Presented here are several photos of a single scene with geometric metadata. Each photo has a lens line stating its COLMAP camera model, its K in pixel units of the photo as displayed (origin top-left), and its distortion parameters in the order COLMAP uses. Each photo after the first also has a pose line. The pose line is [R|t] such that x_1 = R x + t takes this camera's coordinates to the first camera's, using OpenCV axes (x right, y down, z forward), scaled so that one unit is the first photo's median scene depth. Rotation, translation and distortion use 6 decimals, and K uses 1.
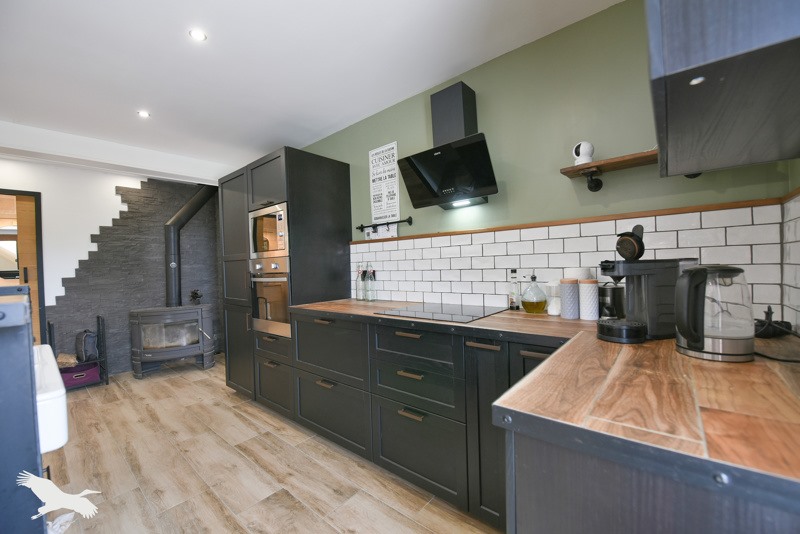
lens RADIAL K [[332.6, 0, 400.0], [0, 332.6, 267.0], [0, 0, 1]] dist [-0.028803, -0.000161]
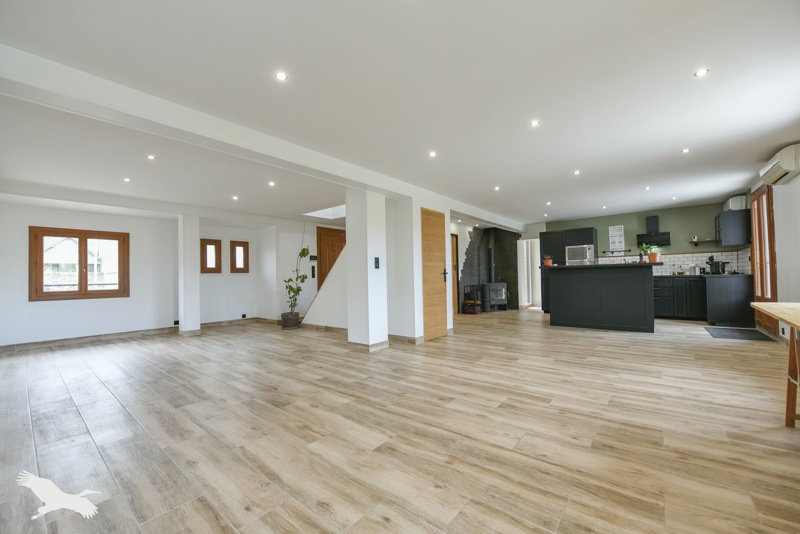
lens RADIAL K [[321.1, 0, 400.0], [0, 321.1, 267.0], [0, 0, 1]] dist [-0.026718, -0.000066]
pose [[0.999233, 0.013047, 0.036910, -2.165721], [-0.011651, 0.999218, -0.037783, 0.152126], [-0.037374, 0.037324, 0.998604, -1.859690]]
